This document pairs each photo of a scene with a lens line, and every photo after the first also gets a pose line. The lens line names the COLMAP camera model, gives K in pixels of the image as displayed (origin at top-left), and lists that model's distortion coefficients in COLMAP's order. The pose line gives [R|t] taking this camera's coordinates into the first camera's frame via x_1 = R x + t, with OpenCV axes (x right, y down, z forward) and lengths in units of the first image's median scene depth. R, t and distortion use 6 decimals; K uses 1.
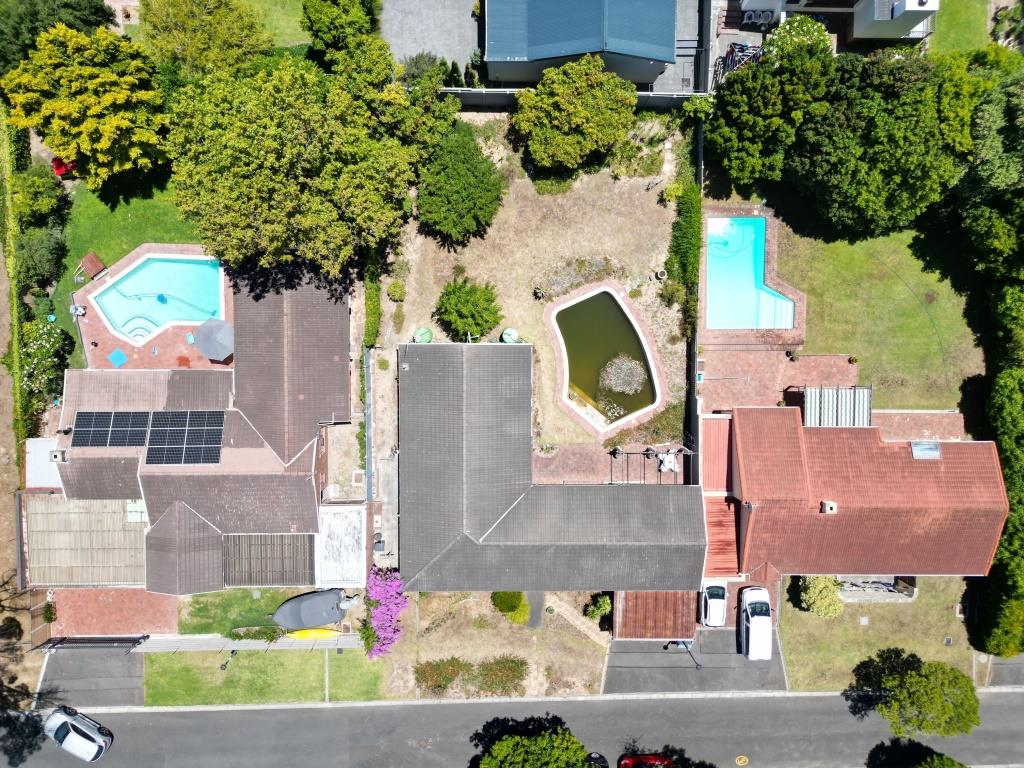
lens RADIAL K [[716.1, 0, 512.0], [0, 716.1, 384.0], [0, 0, 1]] dist [0.061518, -0.064002]
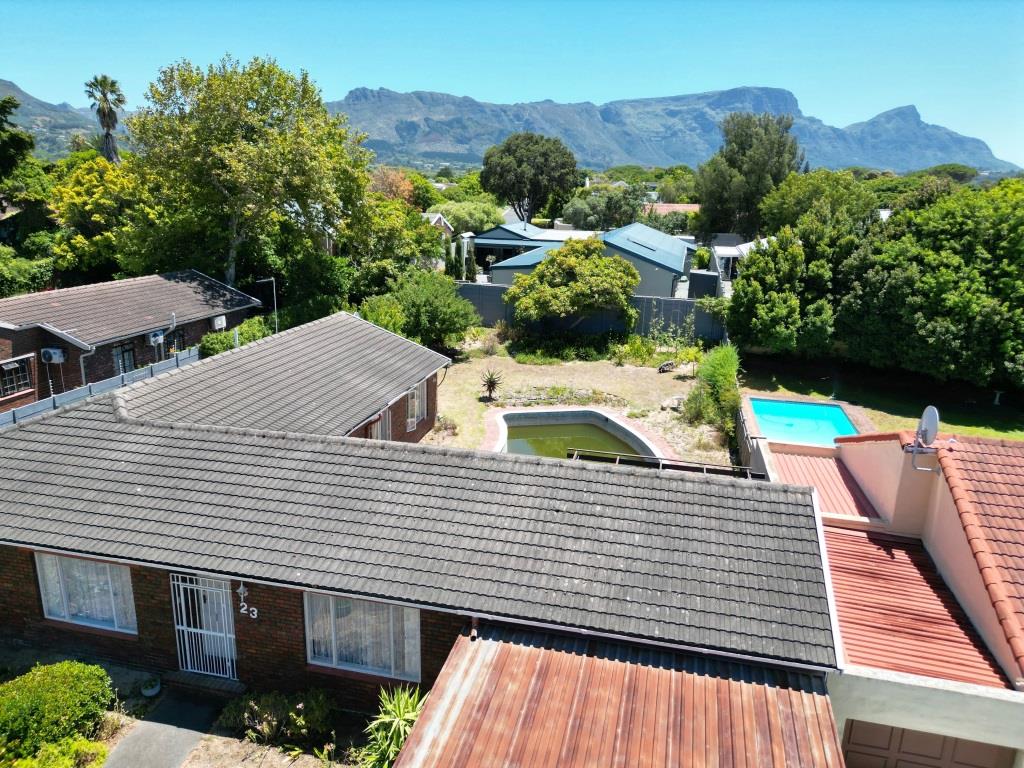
lens RADIAL K [[716.1, 0, 512.0], [0, 716.1, 384.0], [0, 0, 1]] dist [0.061518, -0.064002]
pose [[0.973137, 0.065842, -0.220613, 0.201256], [-0.229518, 0.202225, -0.952064, 0.481835], [-0.018072, 0.977123, 0.211905, 0.843956]]
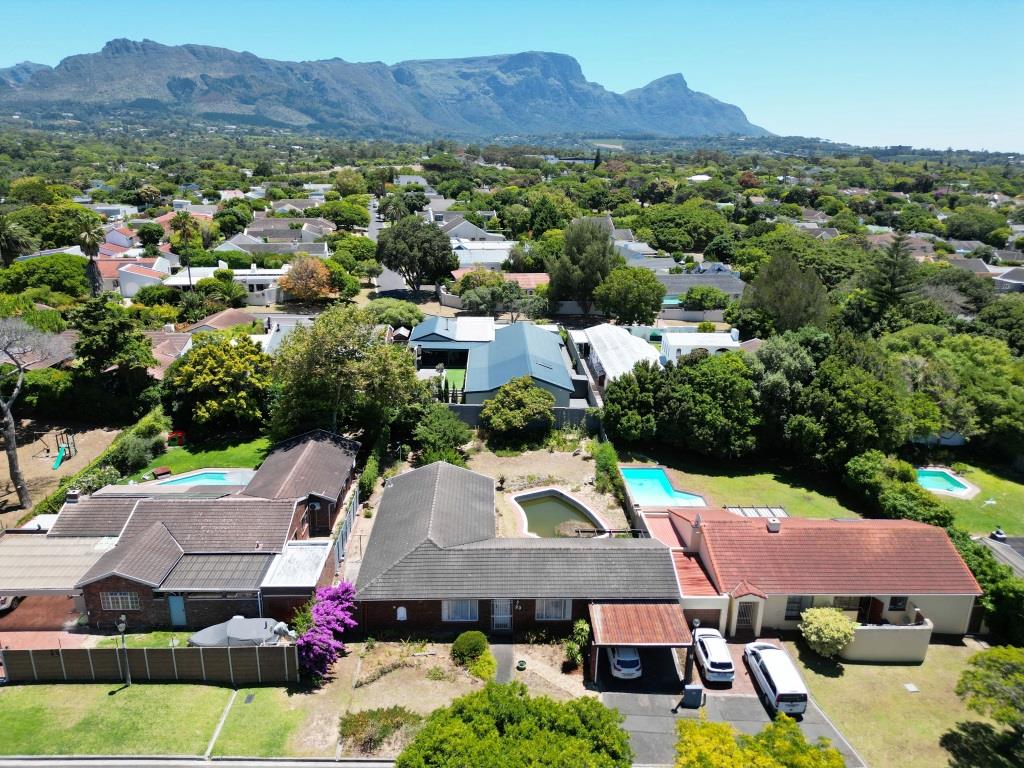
lens RADIAL K [[716.1, 0, 512.0], [0, 716.1, 384.0], [0, 0, 1]] dist [0.061518, -0.064002]
pose [[0.999418, -0.009946, 0.032631, 0.018997], [0.034091, 0.257245, -0.965745, 1.055030], [0.001211, 0.966295, 0.257434, 0.487813]]
